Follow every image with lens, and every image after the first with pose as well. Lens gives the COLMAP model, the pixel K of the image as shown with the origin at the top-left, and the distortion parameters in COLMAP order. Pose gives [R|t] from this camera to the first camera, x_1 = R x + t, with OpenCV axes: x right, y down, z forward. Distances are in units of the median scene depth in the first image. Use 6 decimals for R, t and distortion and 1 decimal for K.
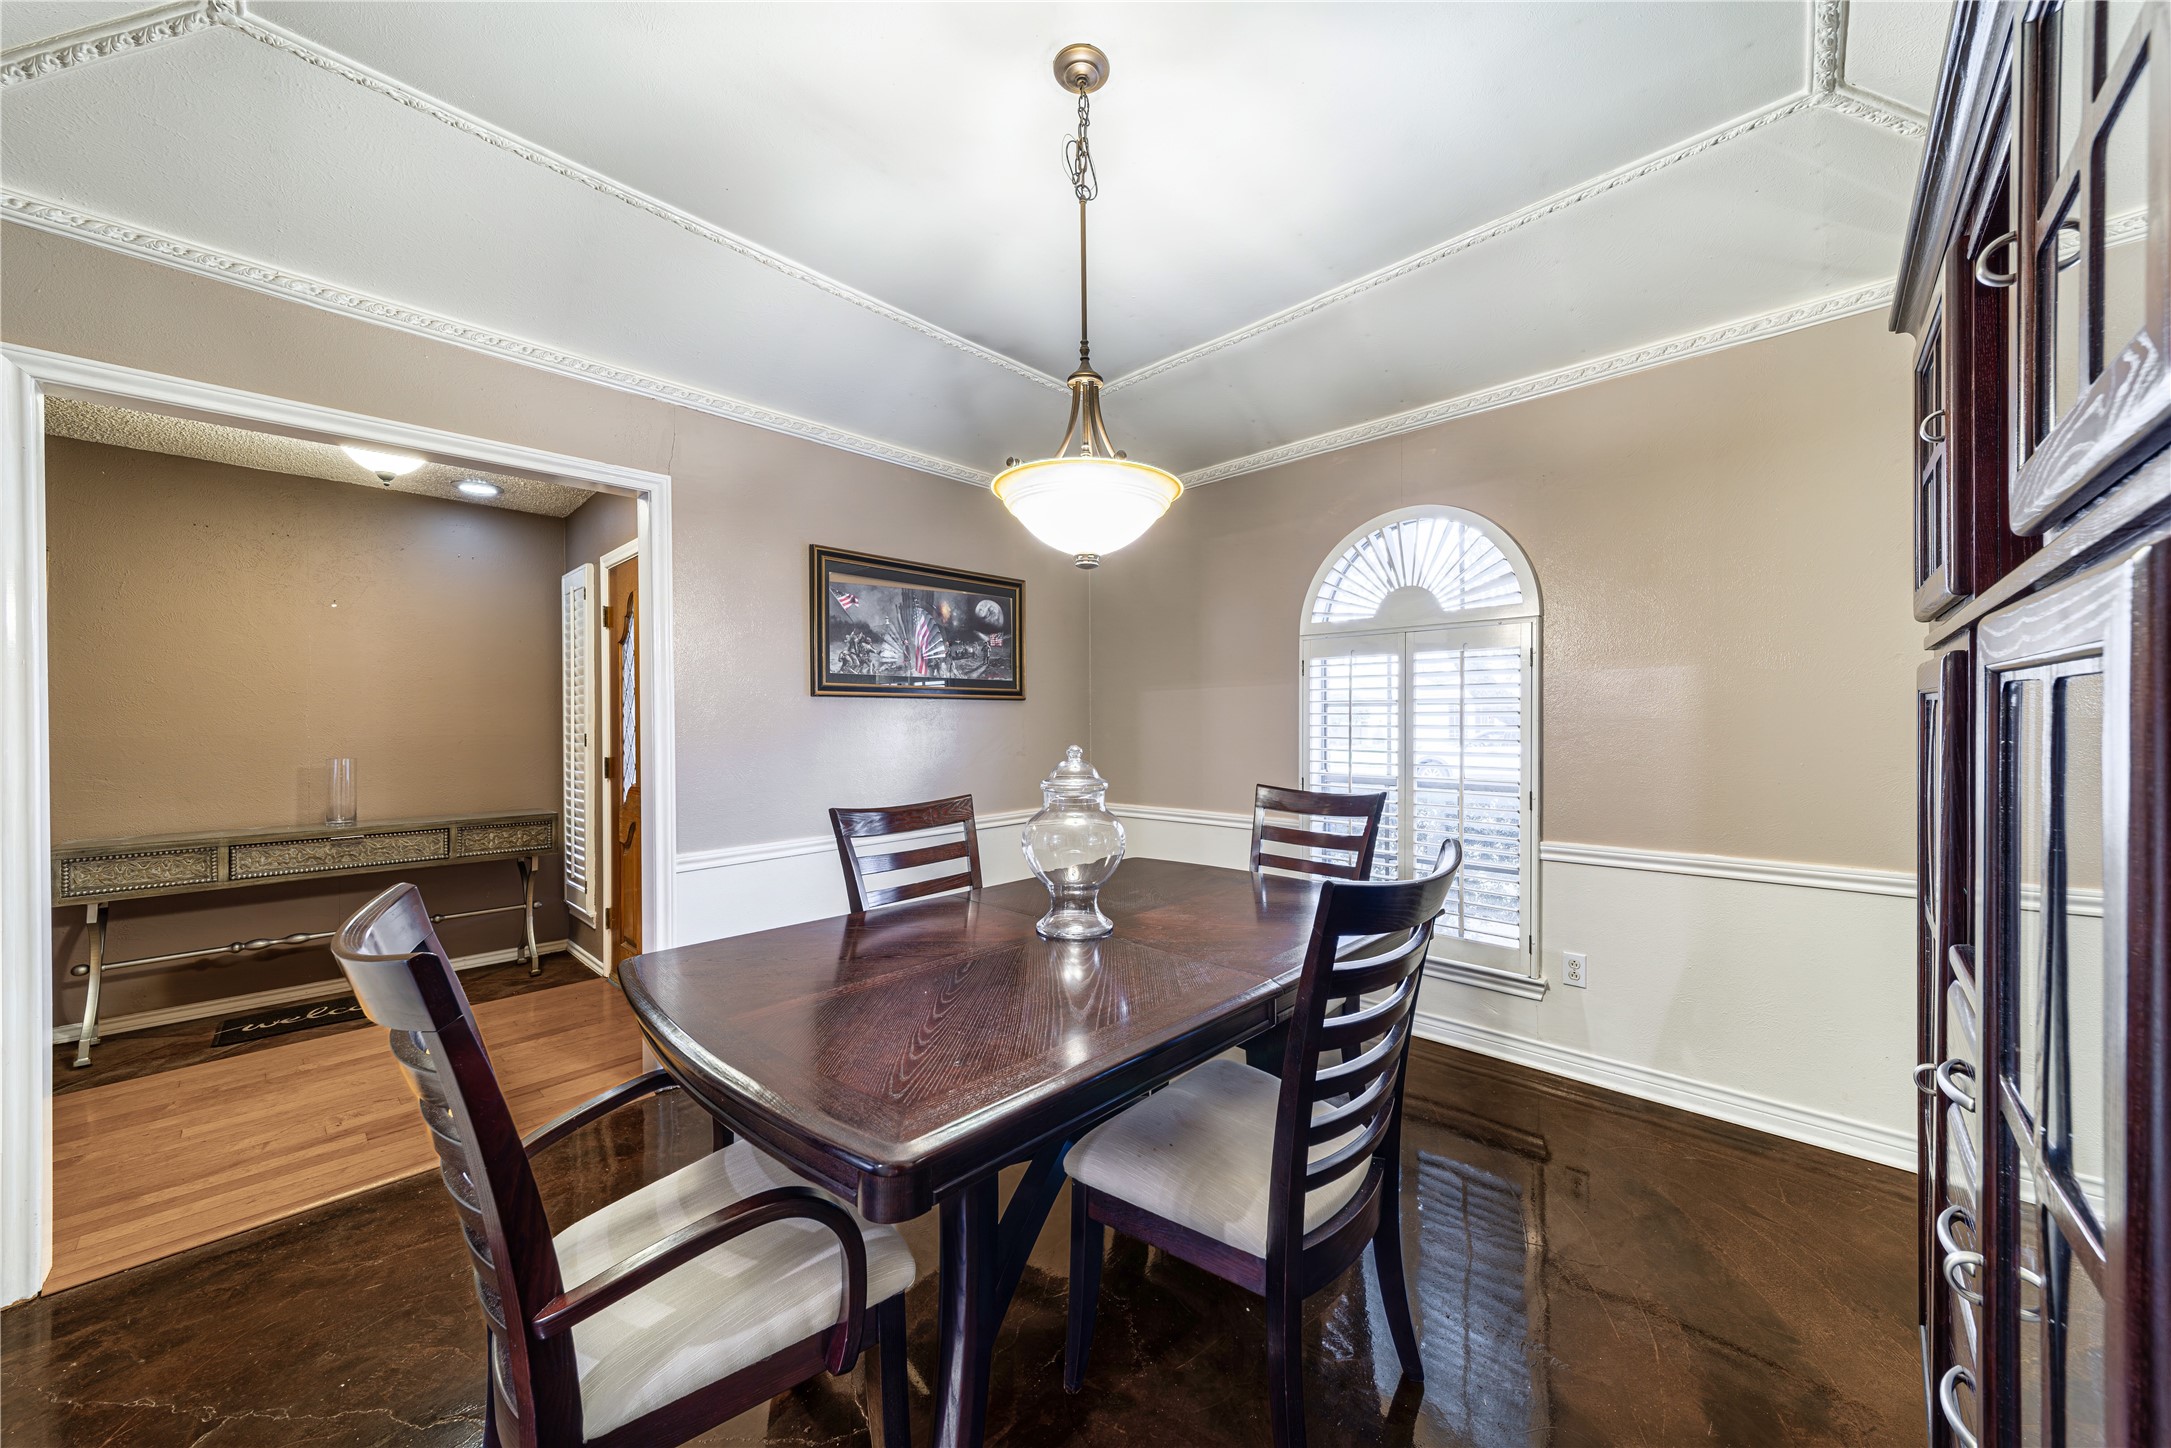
lens RADIAL K [[763.2, 0, 1082.2], [0, 763.2, 729.2], [0, 0, 1]] dist [0.006516, -0.000059]
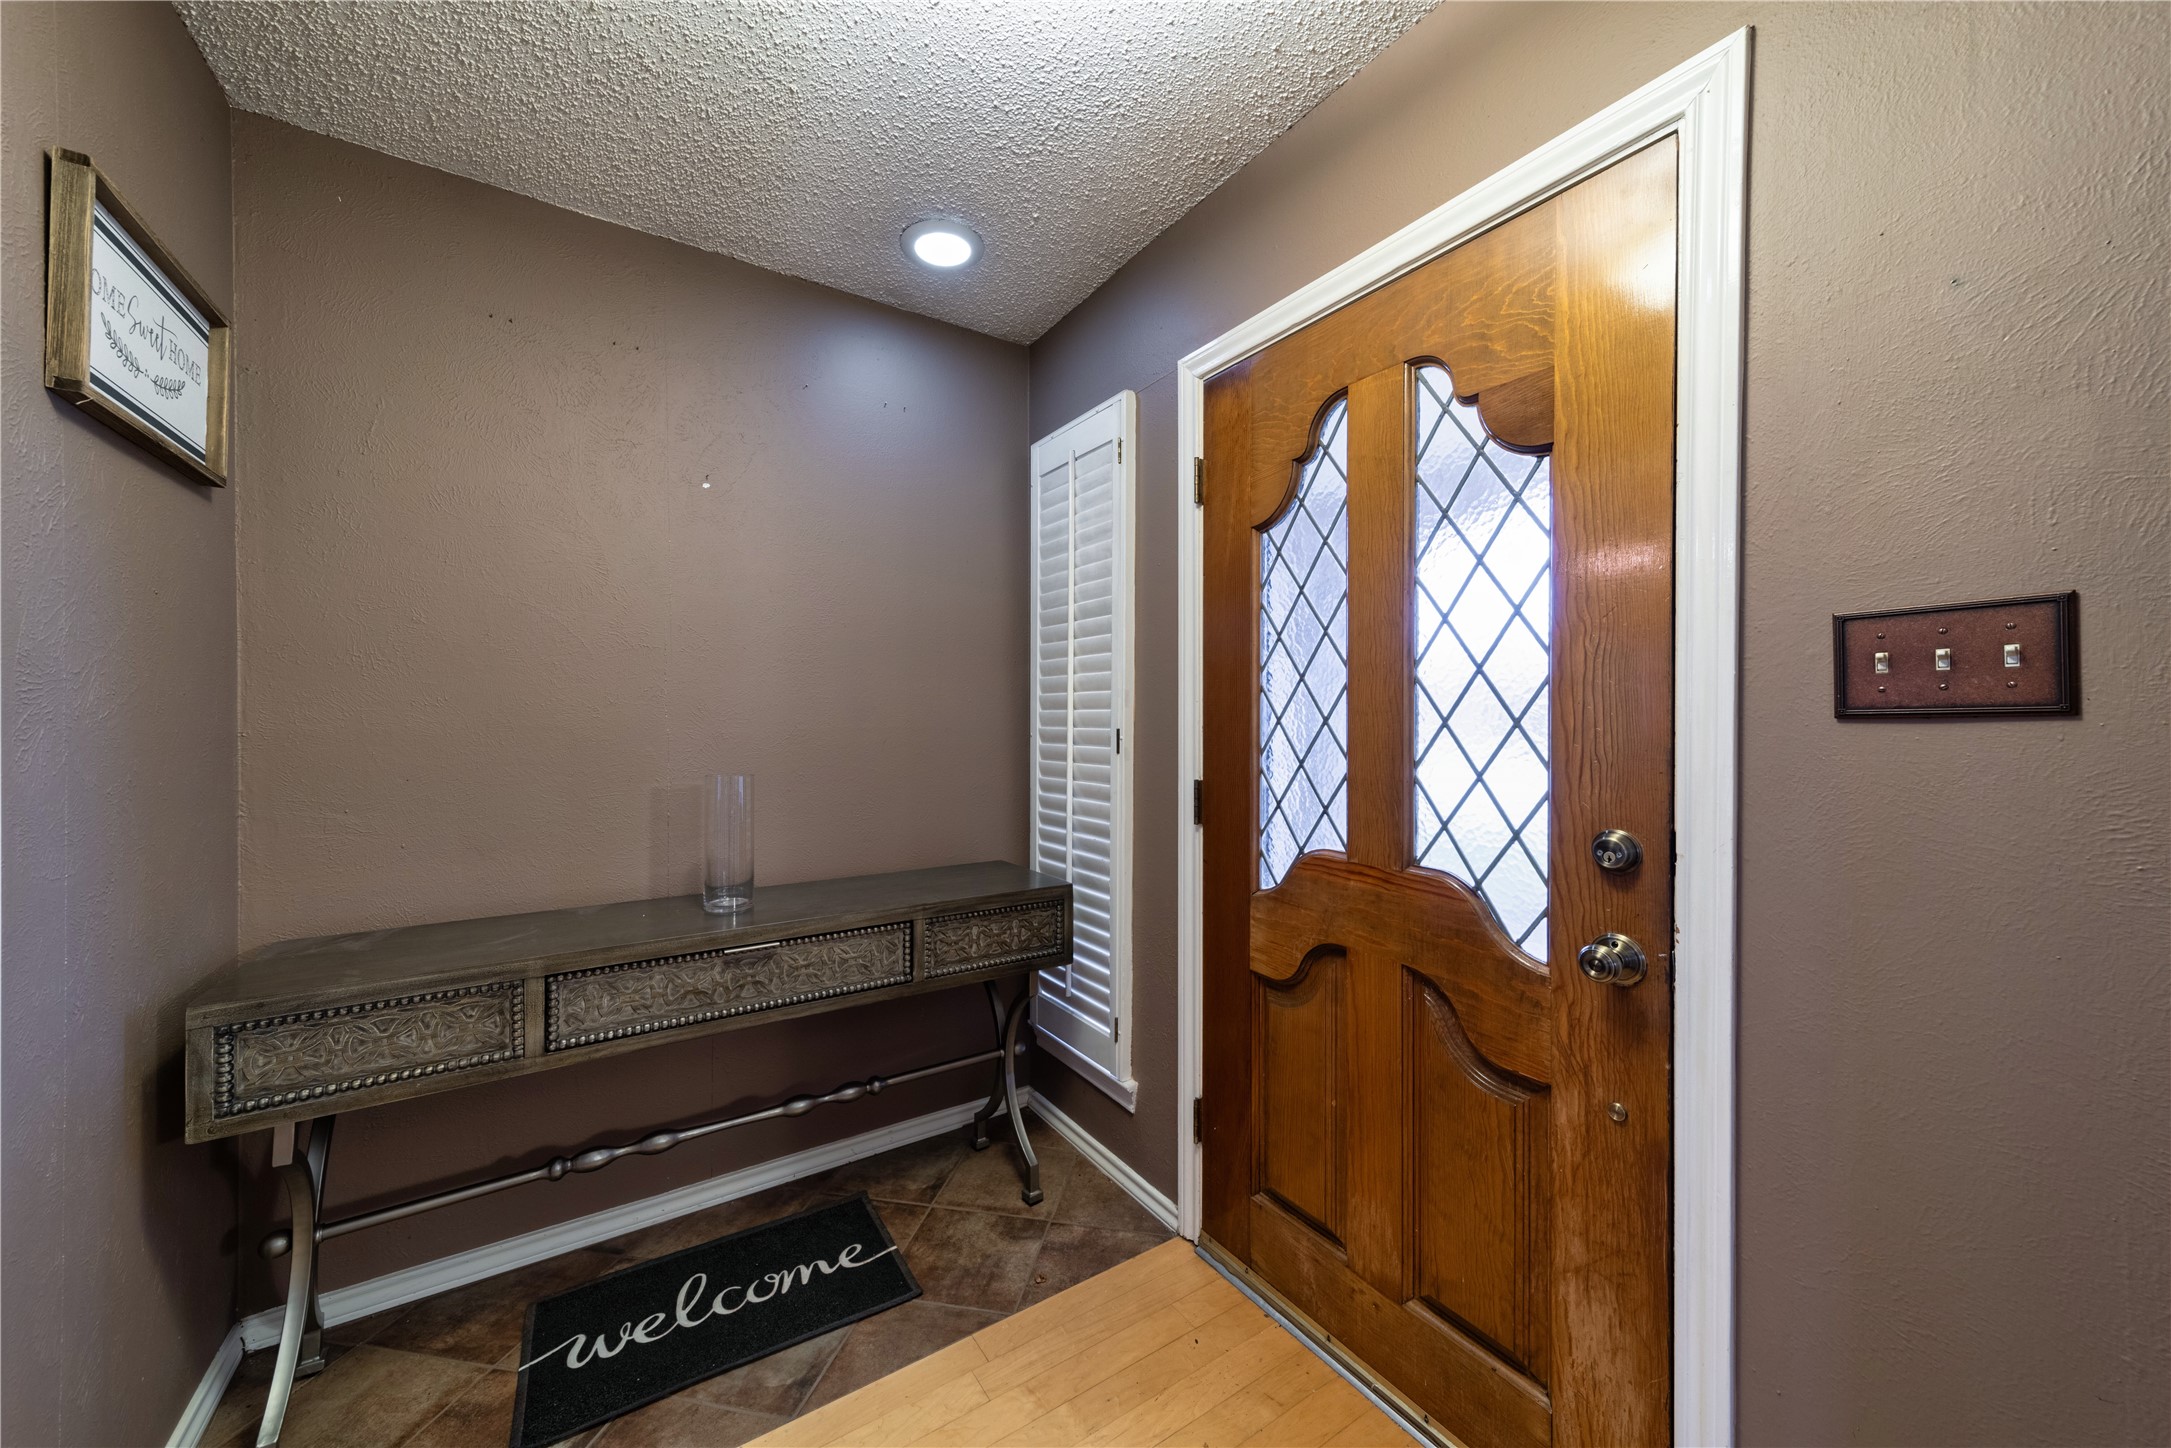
lens RADIAL K [[763.2, 0, 1082.2], [0, 763.2, 729.2], [0, 0, 1]] dist [0.006516, -0.000059]
pose [[0.975255, 0.006757, -0.220978, -0.620984], [-0.006105, 0.999975, 0.003634, 0.005986], [0.220997, -0.002195, 0.975272, 0.557573]]
